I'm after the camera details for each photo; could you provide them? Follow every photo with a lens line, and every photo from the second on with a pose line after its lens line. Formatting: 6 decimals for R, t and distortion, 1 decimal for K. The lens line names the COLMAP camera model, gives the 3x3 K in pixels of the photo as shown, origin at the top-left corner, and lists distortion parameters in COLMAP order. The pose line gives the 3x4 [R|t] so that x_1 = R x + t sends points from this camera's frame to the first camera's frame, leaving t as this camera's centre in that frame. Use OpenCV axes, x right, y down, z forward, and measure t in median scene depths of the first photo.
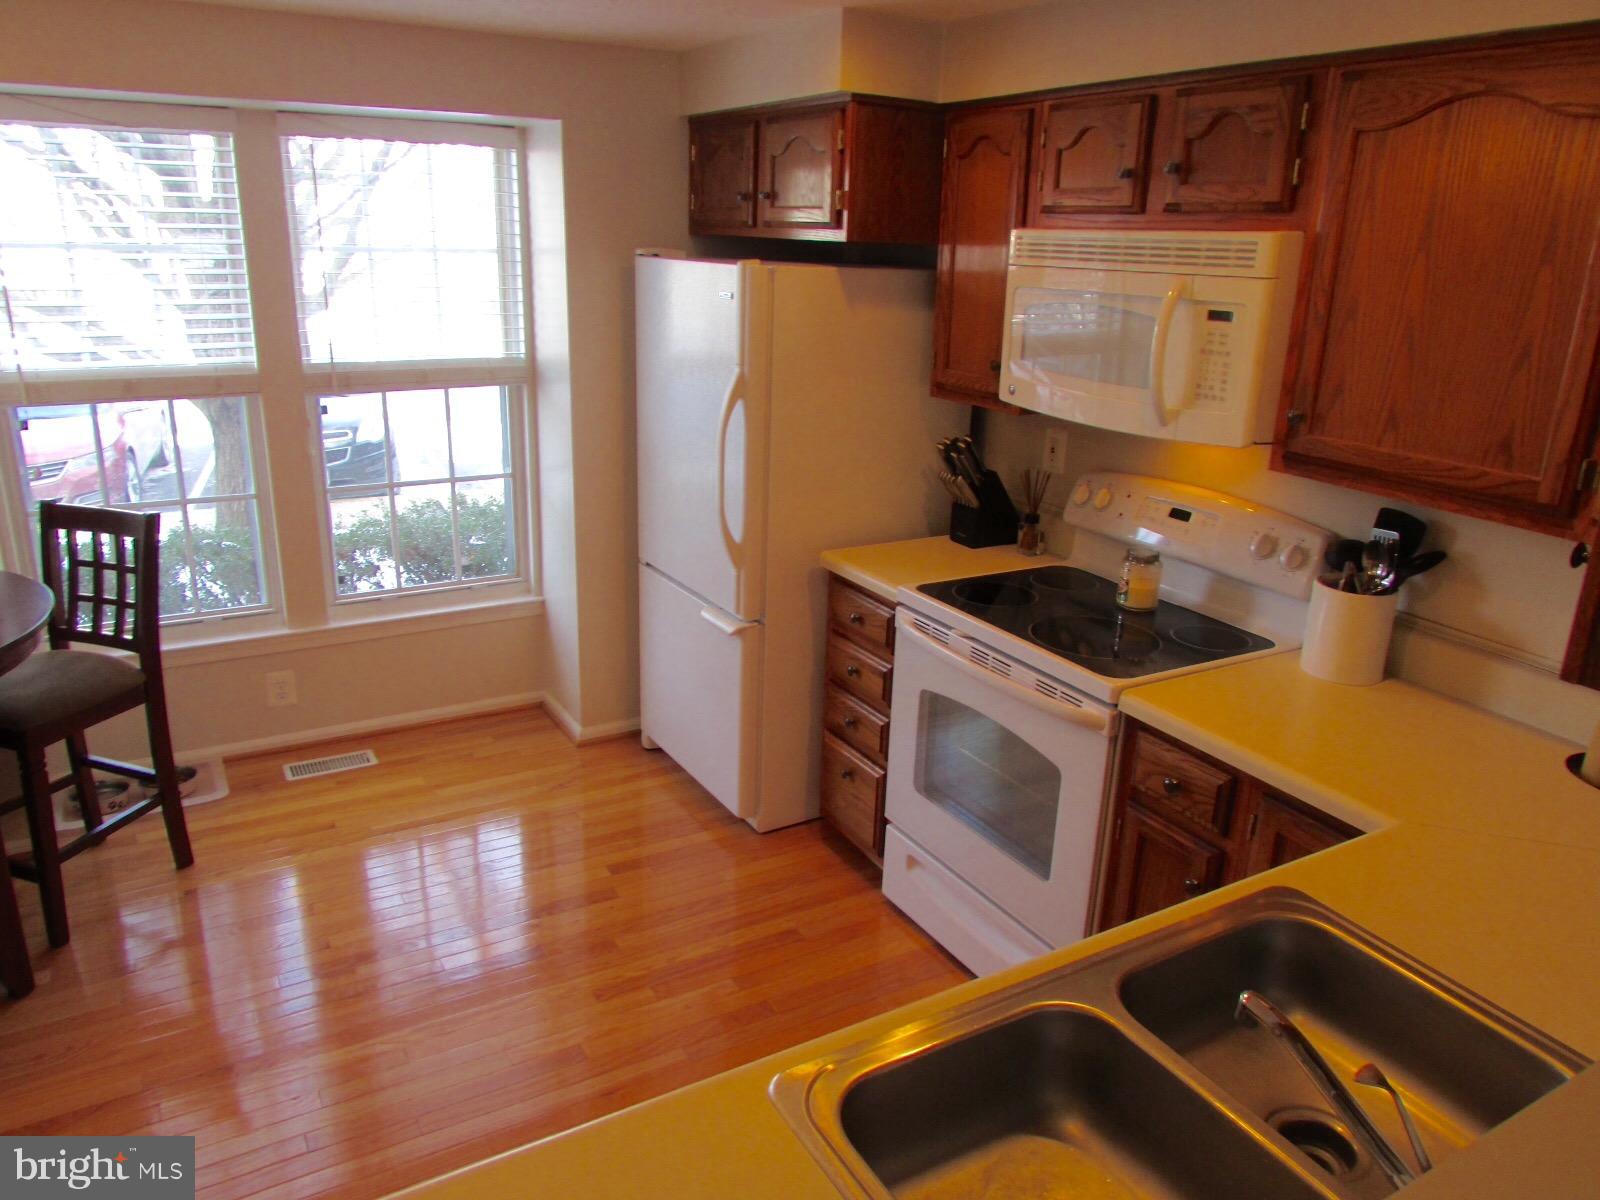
lens RADIAL K [[1142.4, 0, 794.2], [0, 1142.4, 595.2], [0, 0, 1]] dist [0.003095, 0.007176]
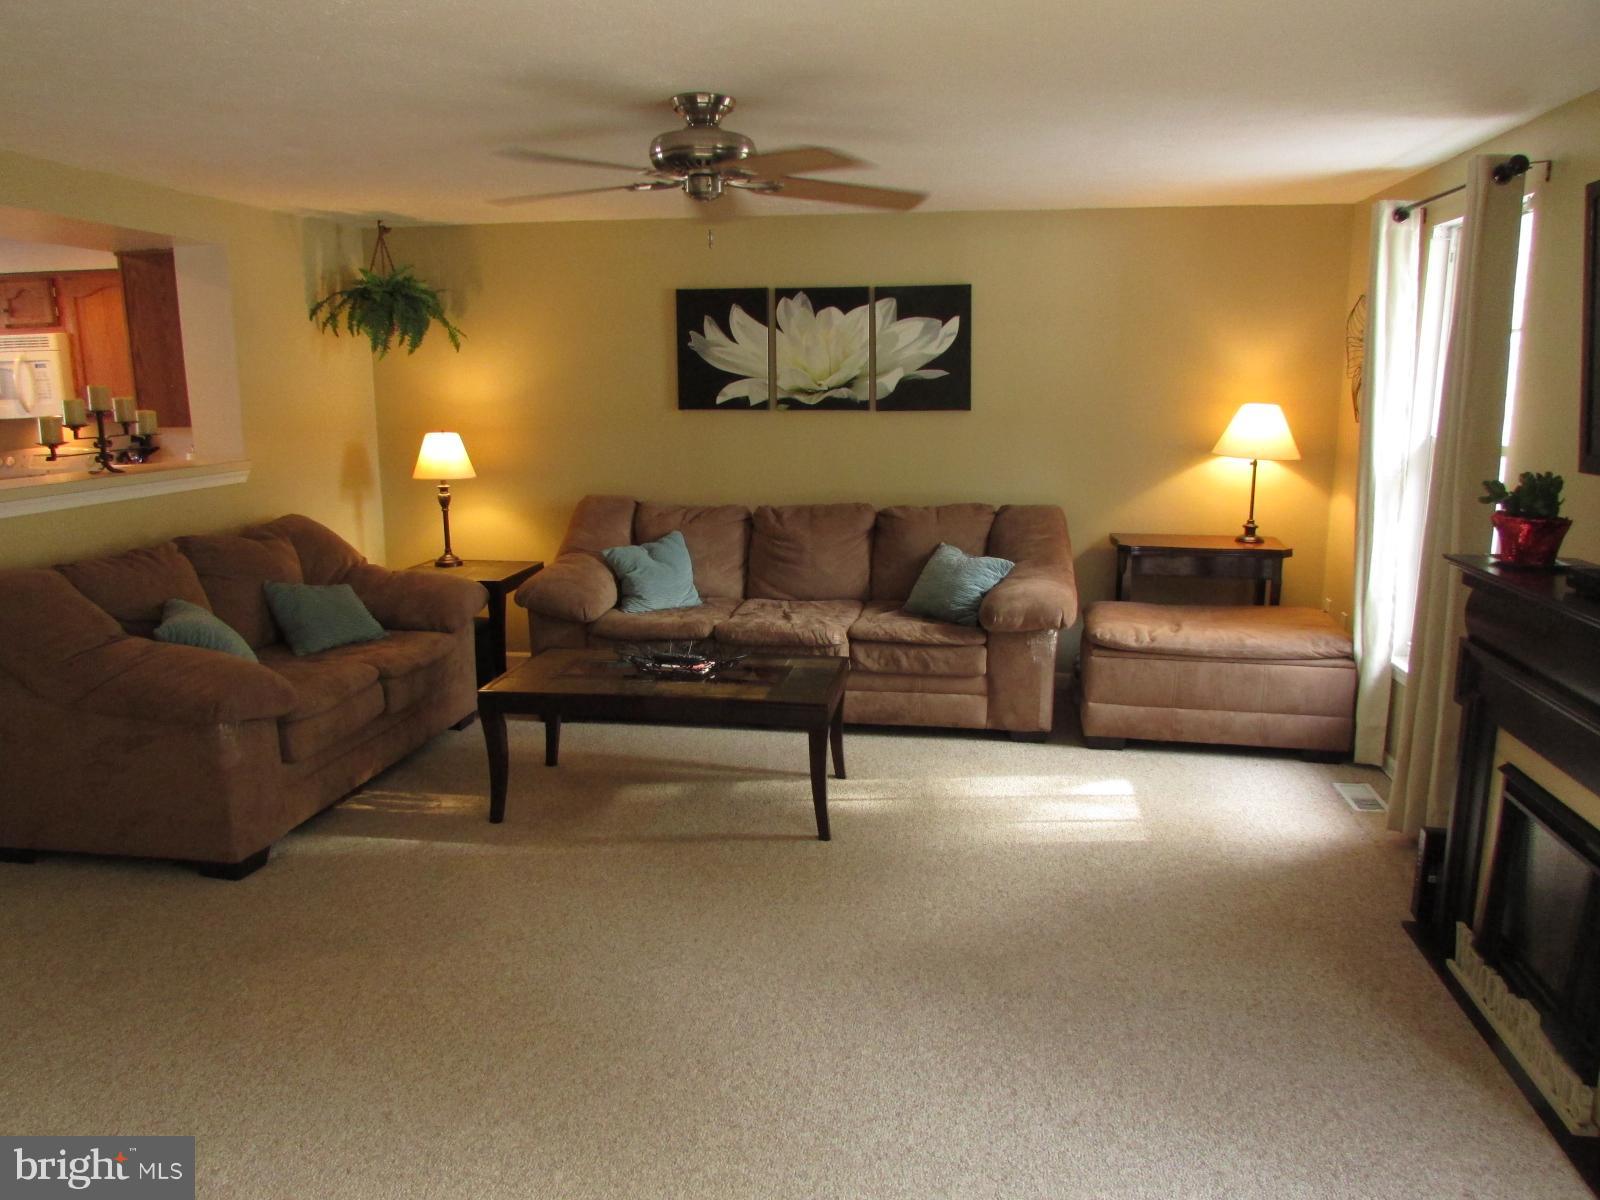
lens RADIAL K [[1112.2, 0, 801.4], [0, 1112.2, 536.8], [0, 0, 1]] dist [-0.006754, -0.001387]
pose [[0.637391, -0.160811, 0.753573, -0.470003], [0.275238, 0.960976, -0.027733, 0.659808], [-0.719706, 0.225089, 0.656779, -1.762735]]
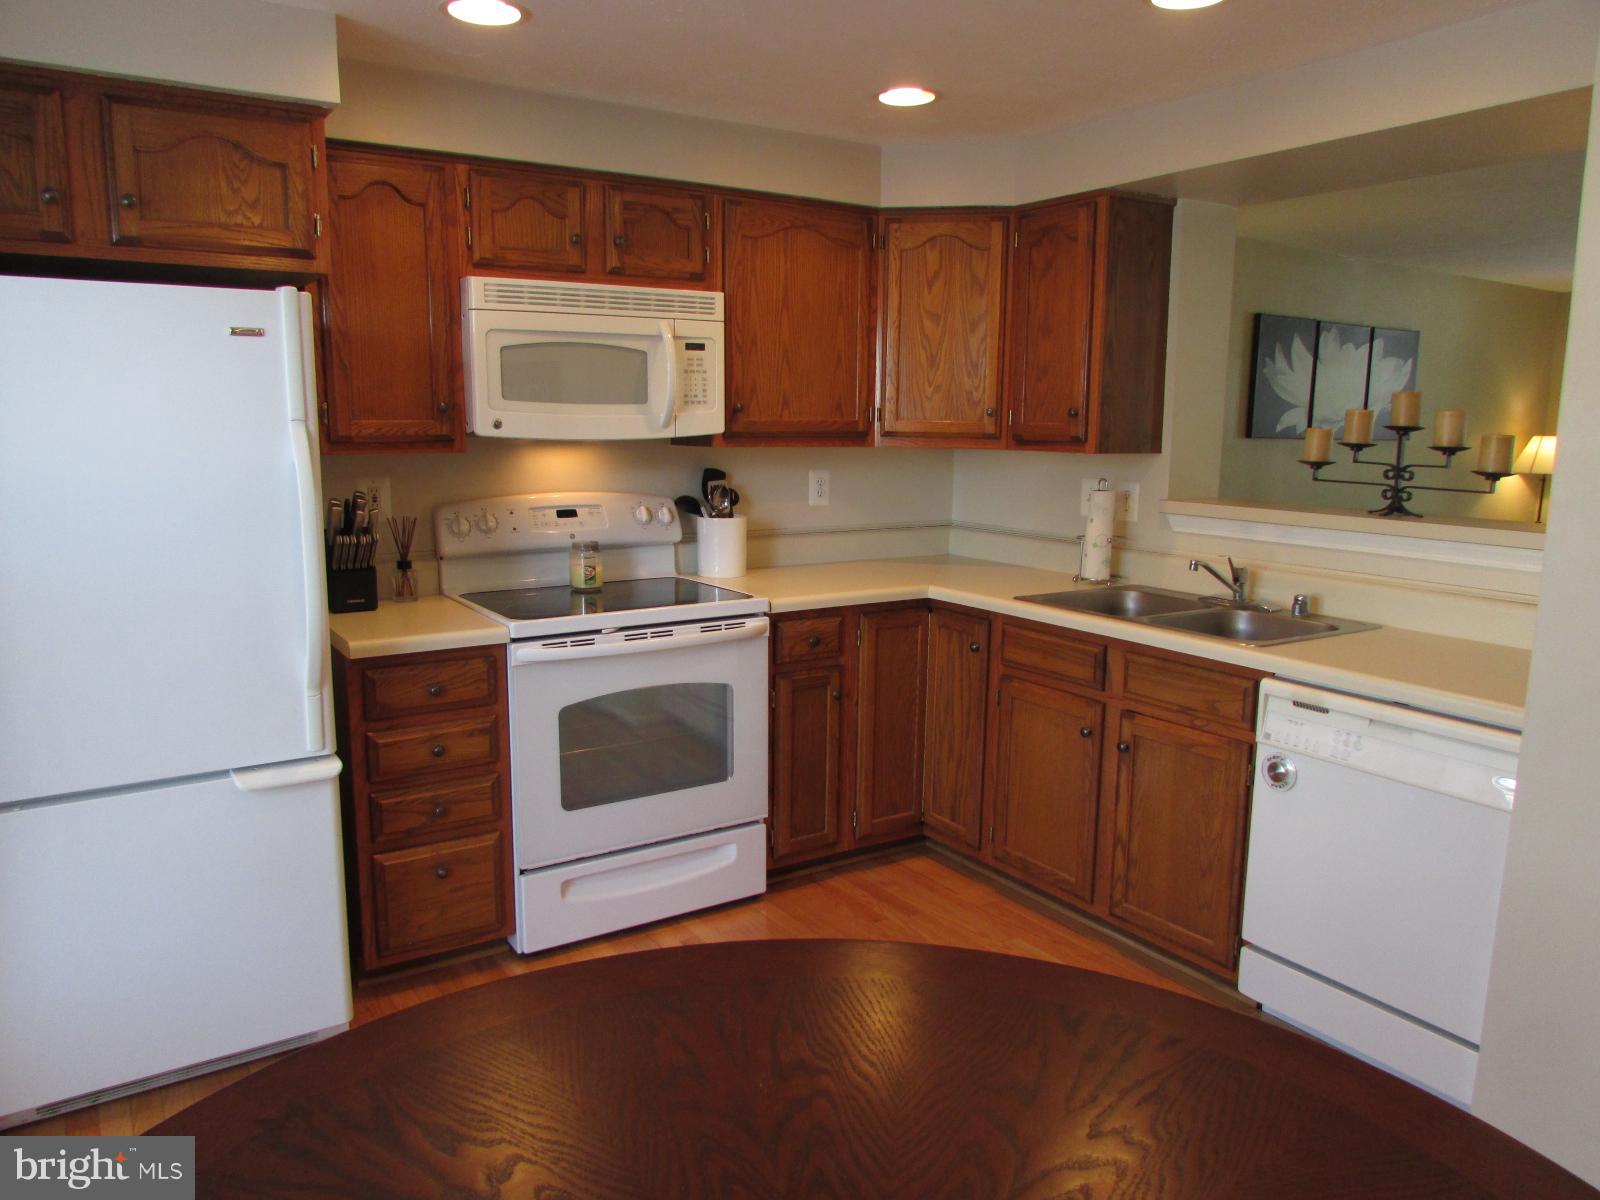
lens RADIAL K [[1142.4, 0, 794.2], [0, 1142.4, 595.2], [0, 0, 1]] dist [0.003095, 0.007176]
pose [[-0.059919, -0.192814, 0.979404, -1.128596], [0.293025, 0.934542, 0.201909, -0.204600], [-0.954225, 0.299088, 0.000503, 0.972048]]
